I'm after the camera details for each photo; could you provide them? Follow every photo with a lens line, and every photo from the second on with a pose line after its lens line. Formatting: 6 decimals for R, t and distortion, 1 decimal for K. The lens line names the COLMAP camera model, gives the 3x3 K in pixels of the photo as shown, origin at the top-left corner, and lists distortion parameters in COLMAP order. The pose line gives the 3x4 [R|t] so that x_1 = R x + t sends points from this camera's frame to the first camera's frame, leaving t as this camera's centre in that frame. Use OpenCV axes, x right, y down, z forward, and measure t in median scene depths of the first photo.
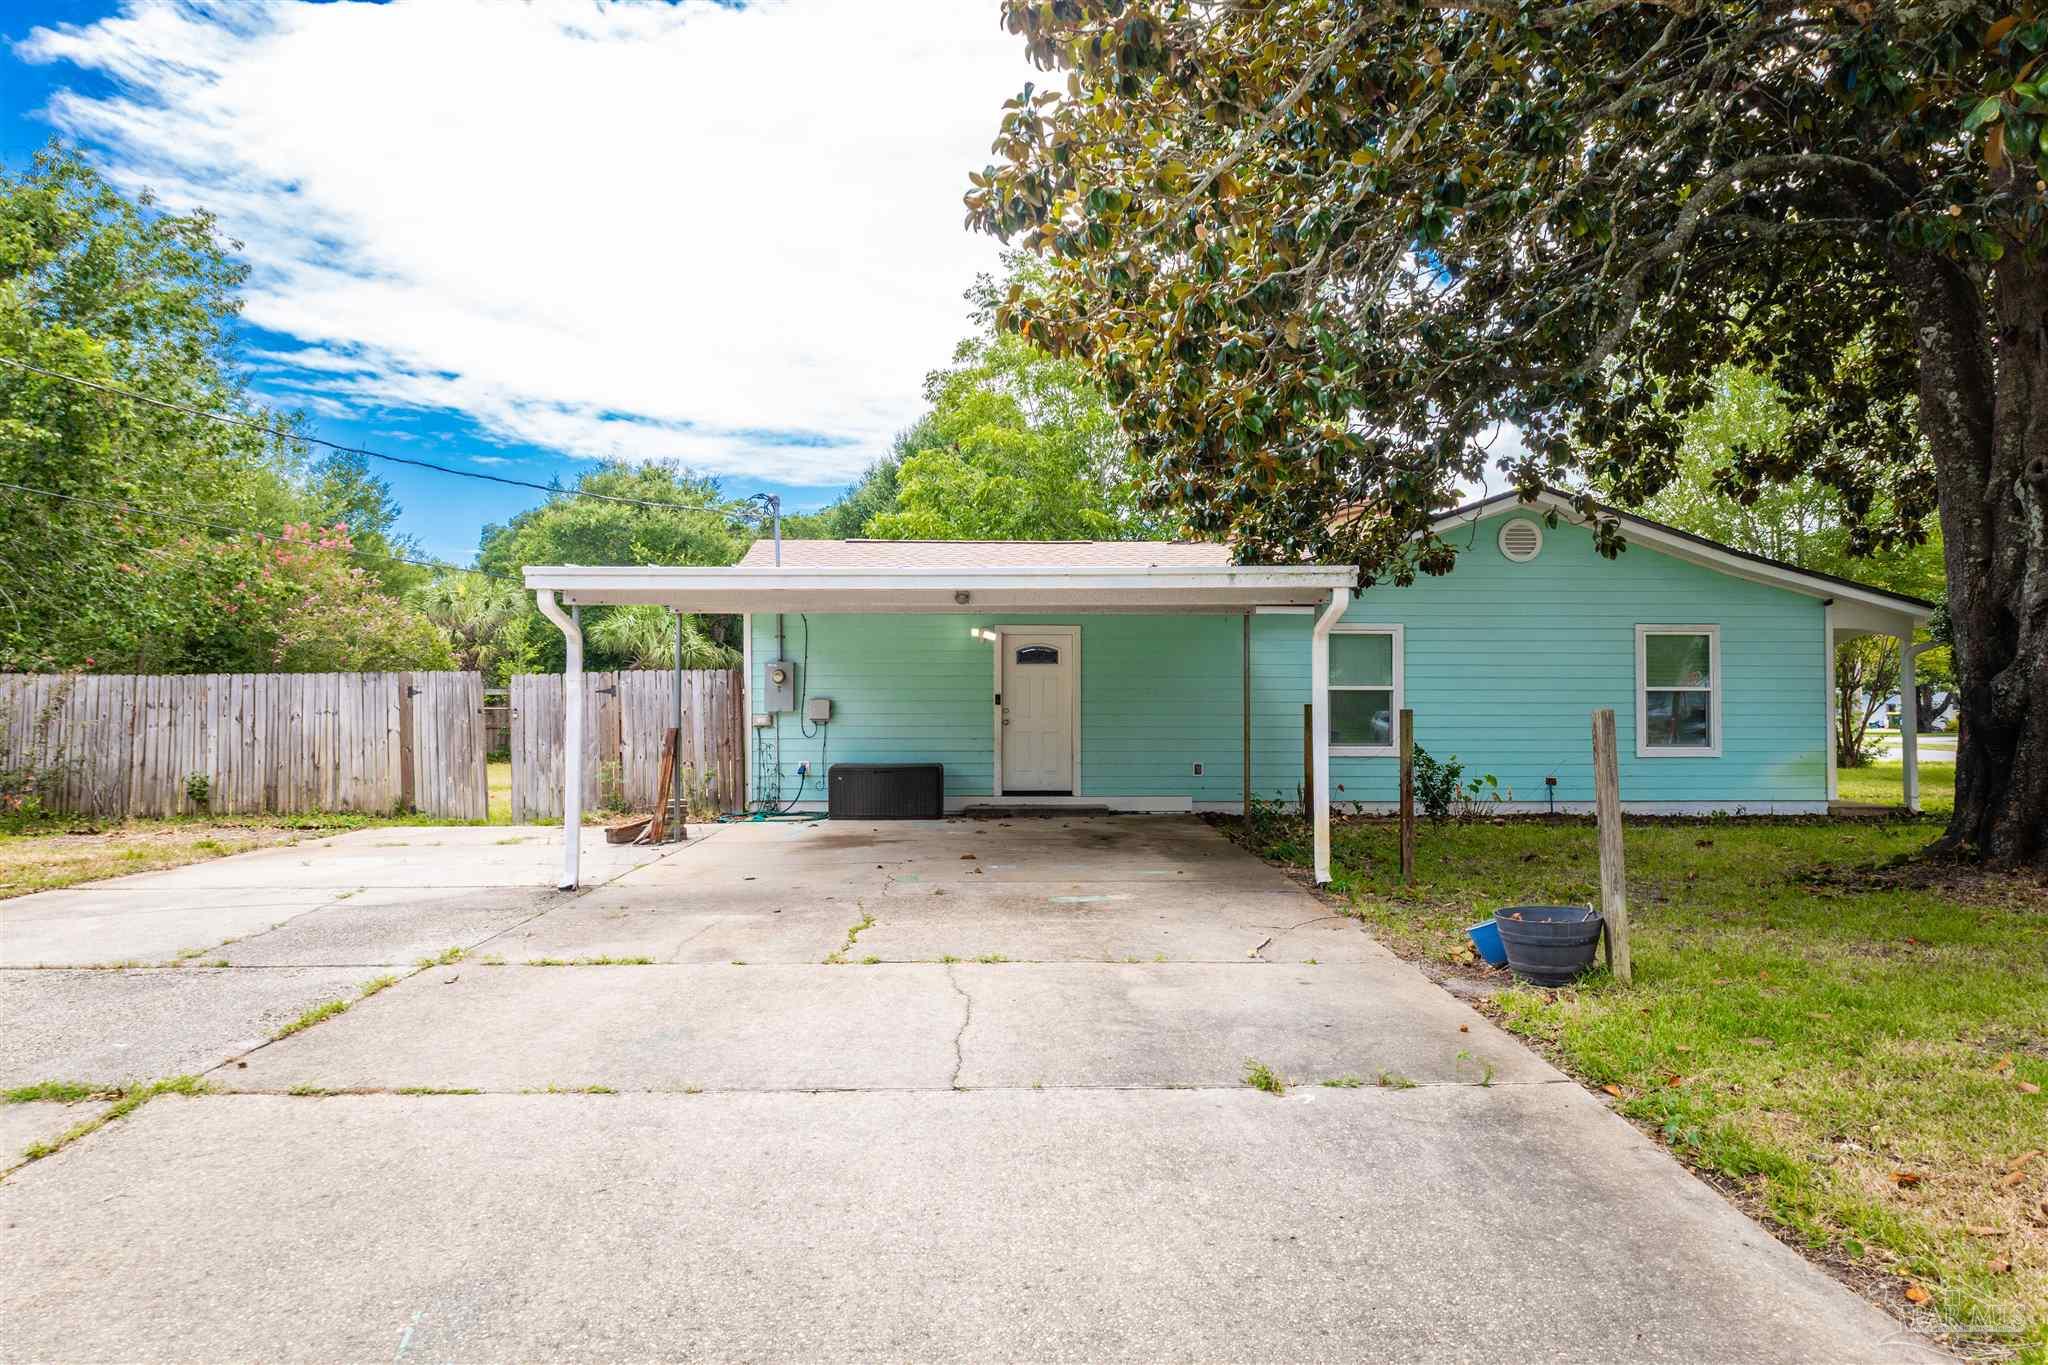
lens RADIAL K [[1350.5, 0, 1030.8], [0, 1350.5, 685.1], [0, 0, 1]] dist [0.000332, 0.002451]
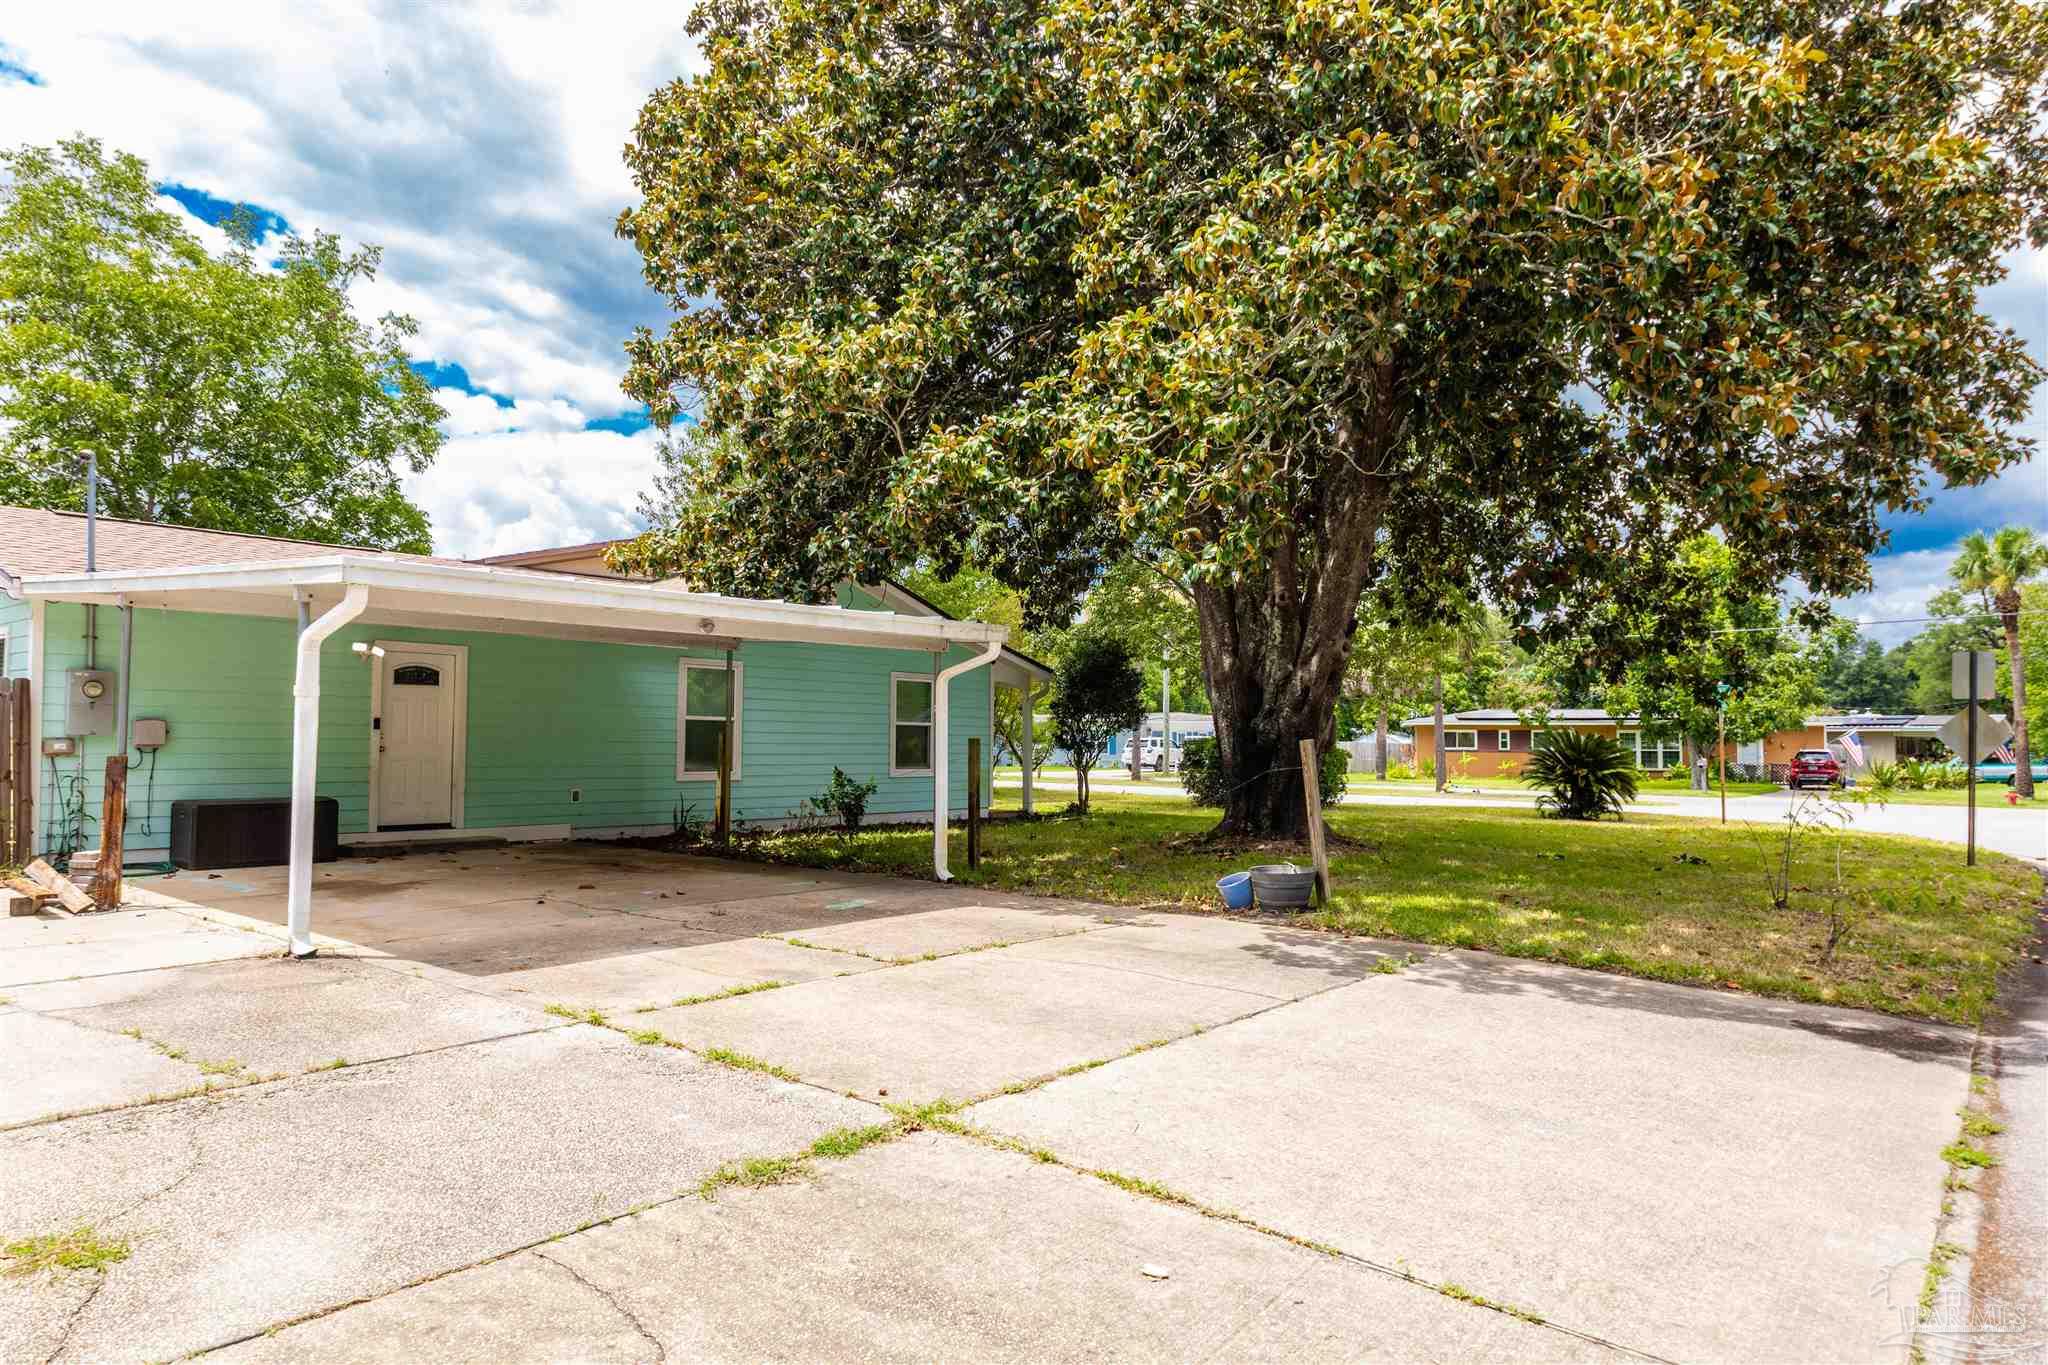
lens RADIAL K [[1350.5, 0, 1039.7], [0, 1350.5, 688.0], [0, 0, 1]] dist [0.000332, 0.002451]
pose [[0.635580, 0.036724, 0.771161, -0.434040], [-0.020616, 0.999319, -0.030598, 0.005614], [-0.771760, 0.003549, 0.635904, 0.096929]]
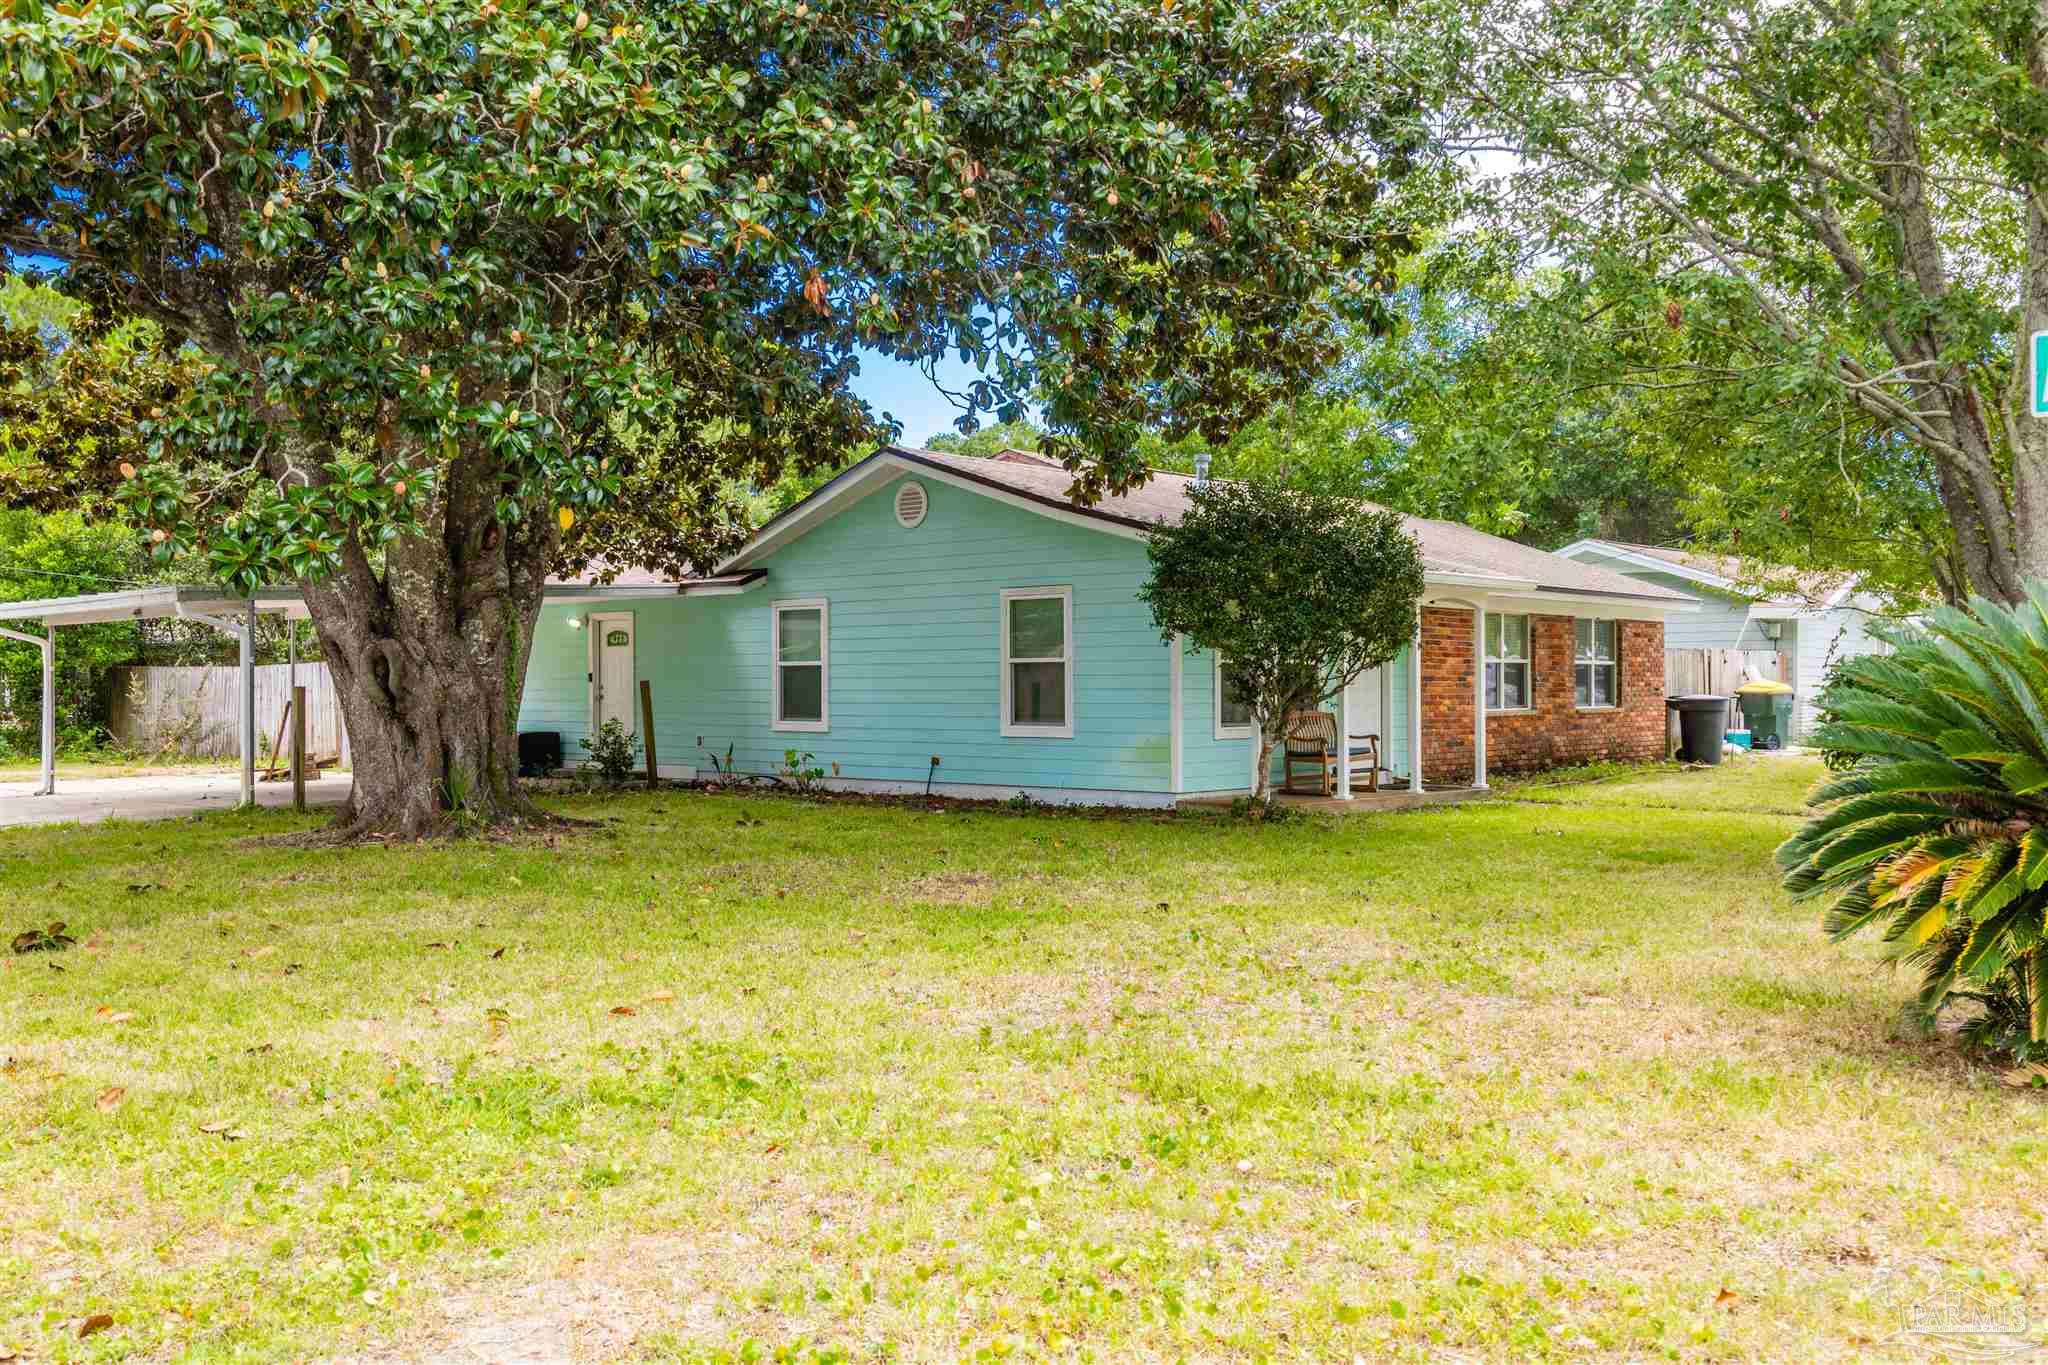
lens RADIAL K [[1828.8, 0, 1023.9], [0, 1828.8, 682.9], [0, 0, 1]] dist [-0.001879, -0.000761]
pose [[0.737896, -0.005339, -0.674893, 1.281363], [0.015244, 0.999845, 0.008757, 0.007195], [0.674742, -0.016750, 0.737863, 0.111444]]
